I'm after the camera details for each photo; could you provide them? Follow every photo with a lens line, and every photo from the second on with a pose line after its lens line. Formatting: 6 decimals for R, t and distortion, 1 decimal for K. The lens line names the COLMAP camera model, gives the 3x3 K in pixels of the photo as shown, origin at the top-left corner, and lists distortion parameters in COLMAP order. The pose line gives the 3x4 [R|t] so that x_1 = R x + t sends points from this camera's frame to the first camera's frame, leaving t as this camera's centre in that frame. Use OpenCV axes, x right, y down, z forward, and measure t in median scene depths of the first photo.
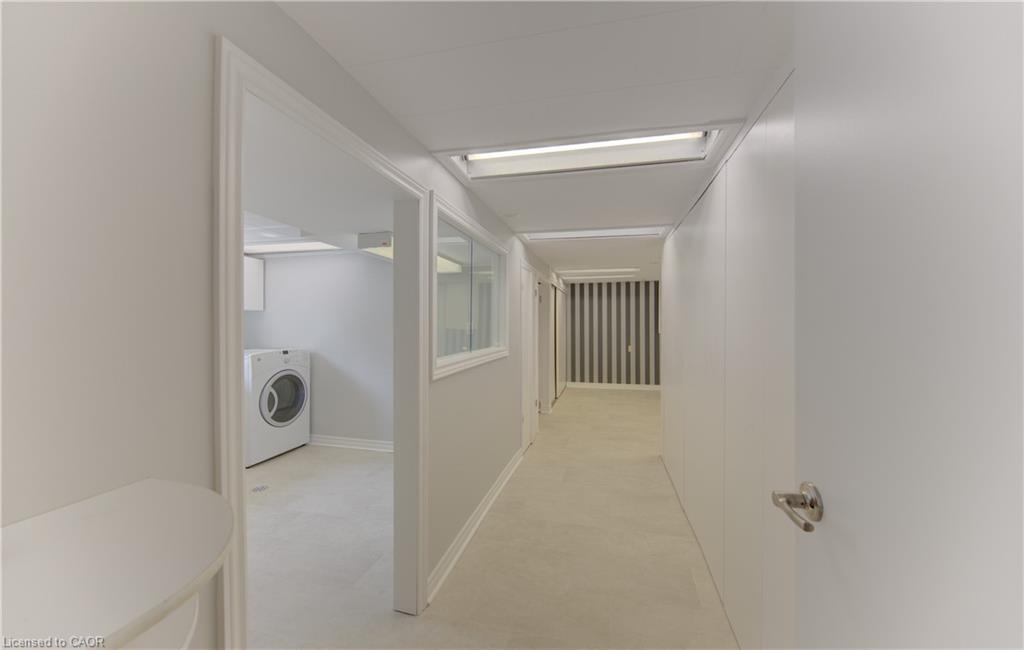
lens RADIAL K [[380.6, 0, 502.1], [0, 380.6, 324.3], [0, 0, 1]] dist [-0.002937, 0.000037]
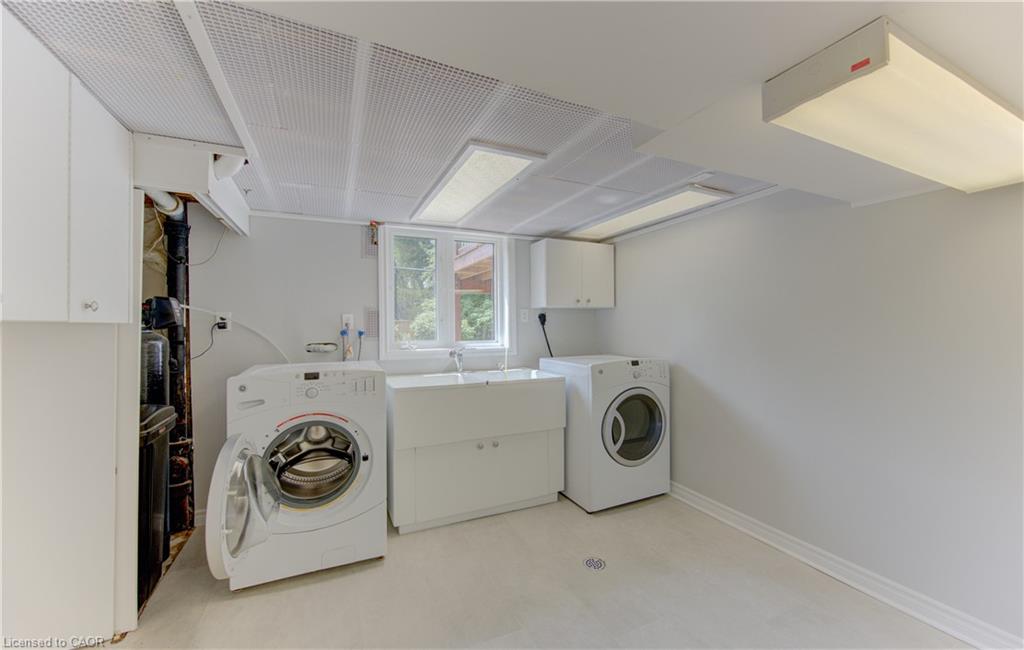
lens RADIAL K [[380.6, 0, 508.8], [0, 380.6, 324.6], [0, 0, 1]] dist [-0.002937, 0.000037]
pose [[0.625891, -0.008921, -0.779860, -0.155394], [0.007050, 0.999958, -0.005781, 0.003544], [0.779879, -0.001879, 0.625928, 0.358362]]
